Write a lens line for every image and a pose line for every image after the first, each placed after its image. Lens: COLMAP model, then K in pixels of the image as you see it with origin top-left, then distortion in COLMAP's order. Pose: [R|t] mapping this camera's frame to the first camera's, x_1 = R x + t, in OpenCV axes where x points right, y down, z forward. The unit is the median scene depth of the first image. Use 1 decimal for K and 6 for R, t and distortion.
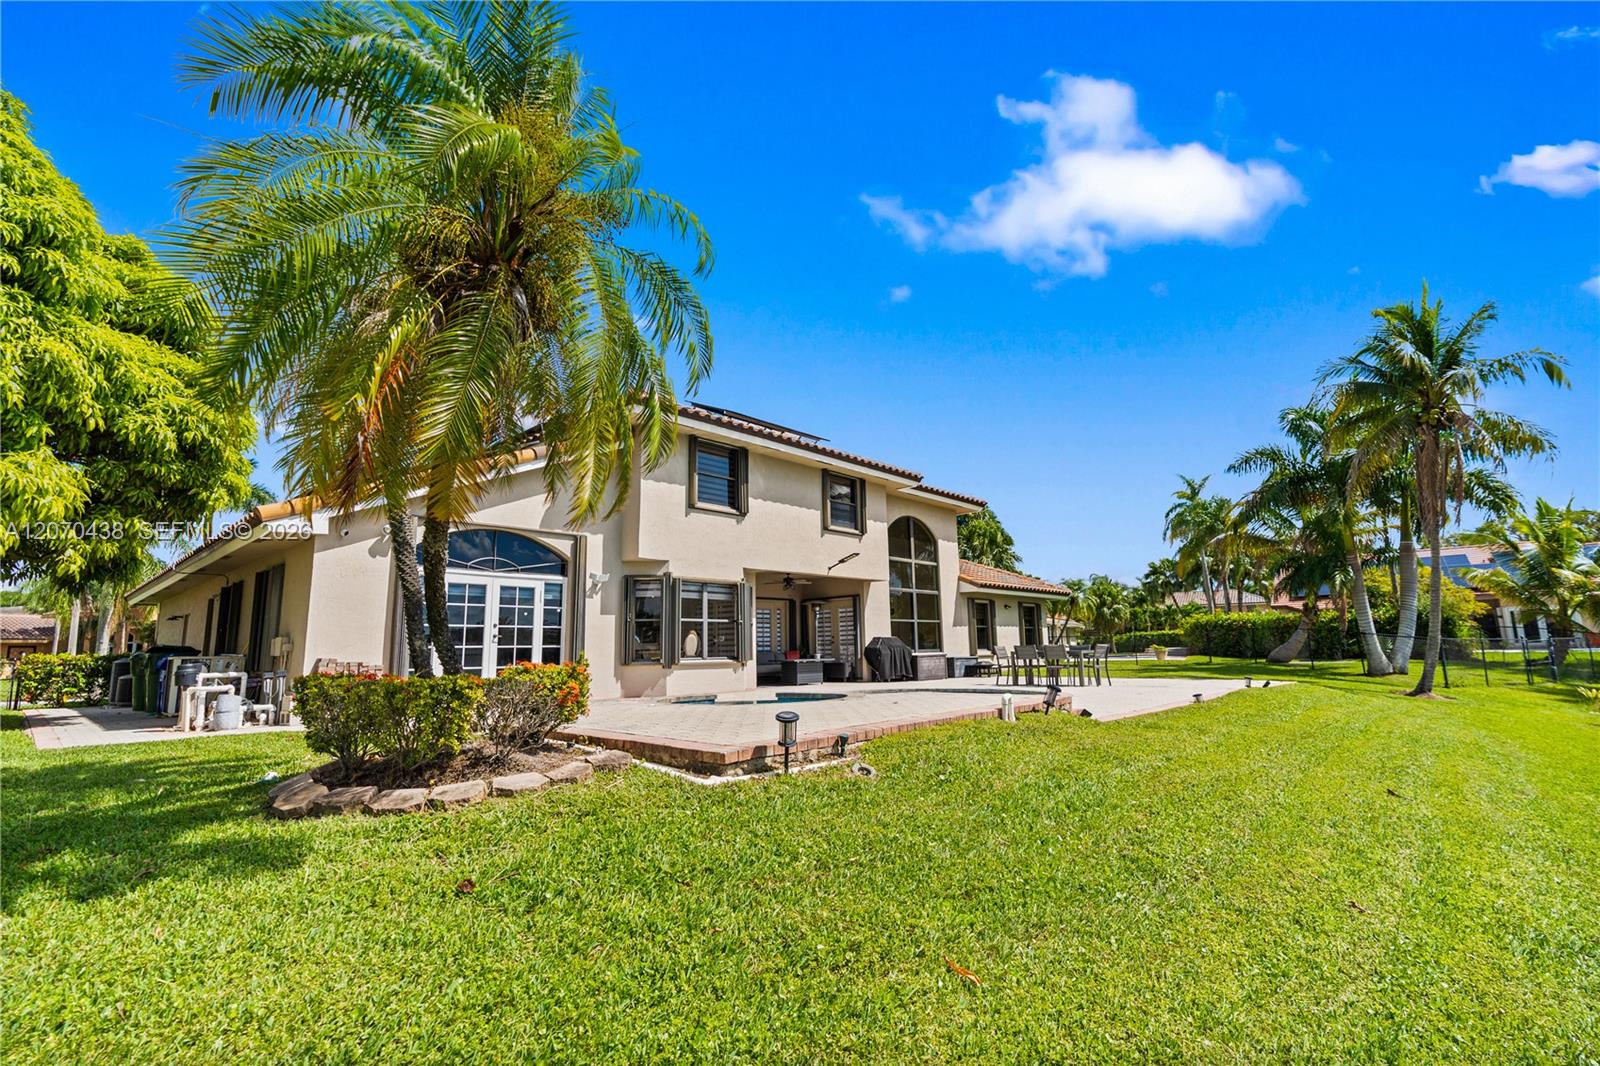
lens RADIAL K [[723.6, 0, 800.4], [0, 723.6, 533.1], [0, 0, 1]] dist [-0.013106, -0.000513]
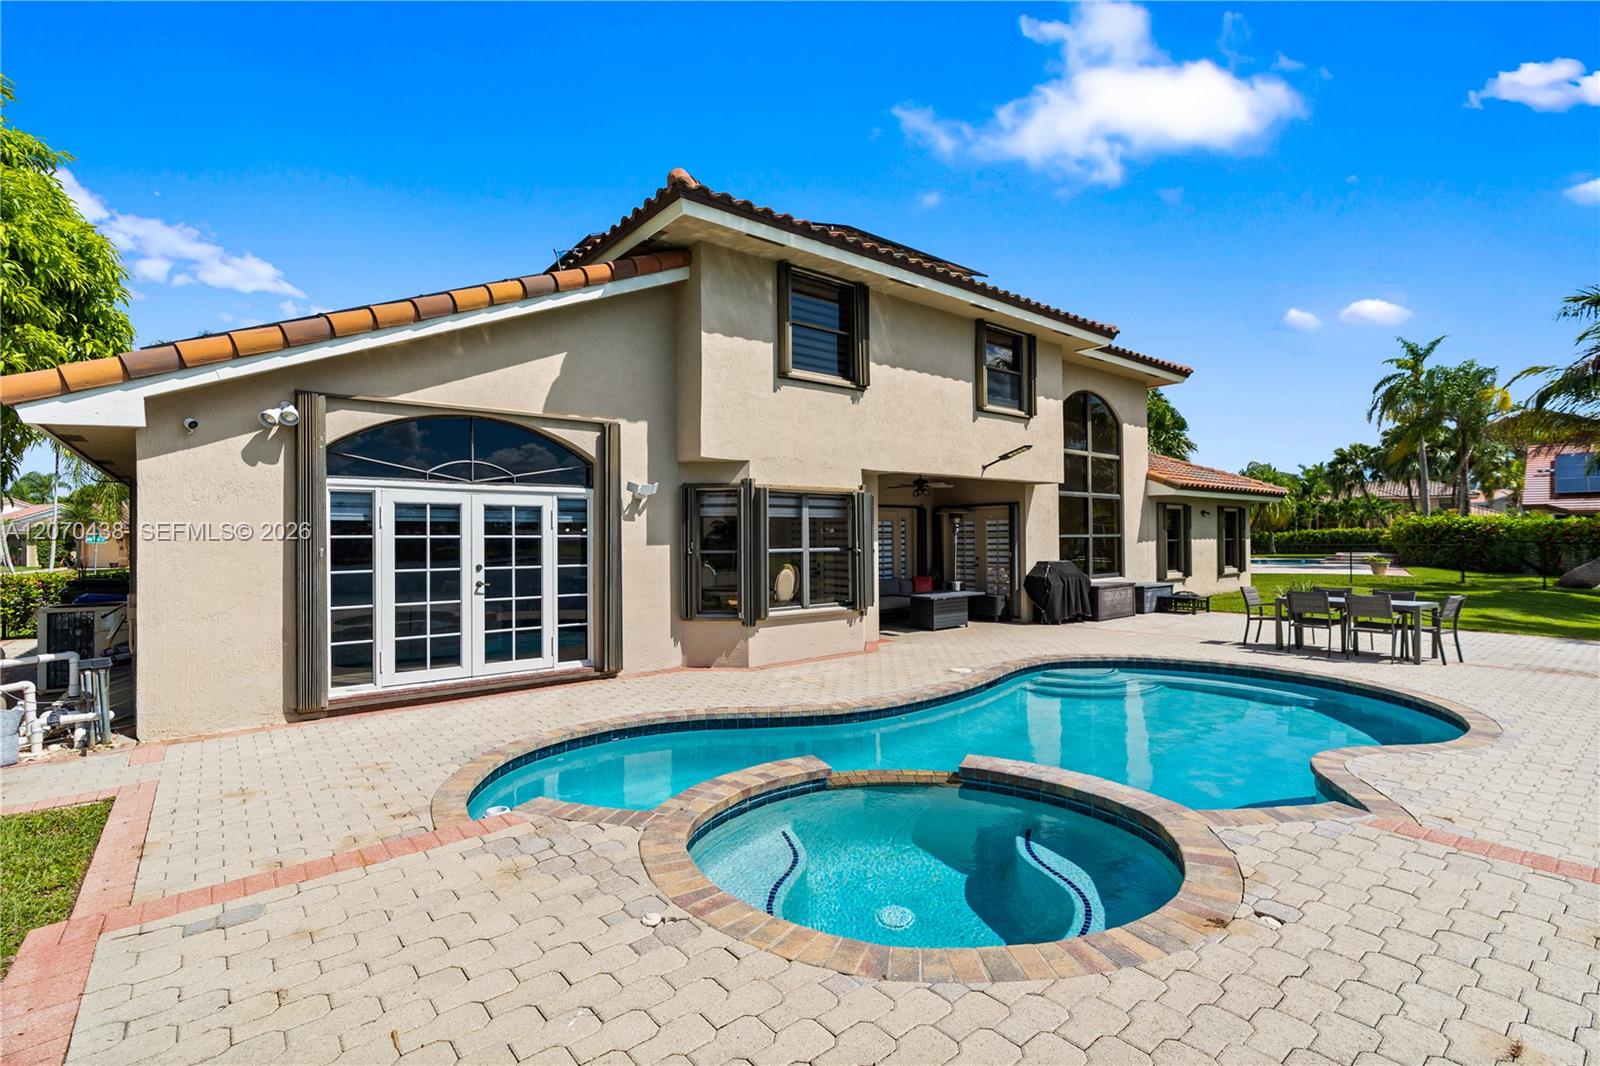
lens RADIAL K [[723.6, 0, 799.4], [0, 723.6, 524.6], [0, 0, 1]] dist [-0.013106, -0.000513]
pose [[0.990557, 0.008731, -0.136820, -0.043350], [0.011368, 0.989303, 0.145432, 0.000520], [0.136627, -0.145615, 0.979862, 0.327830]]
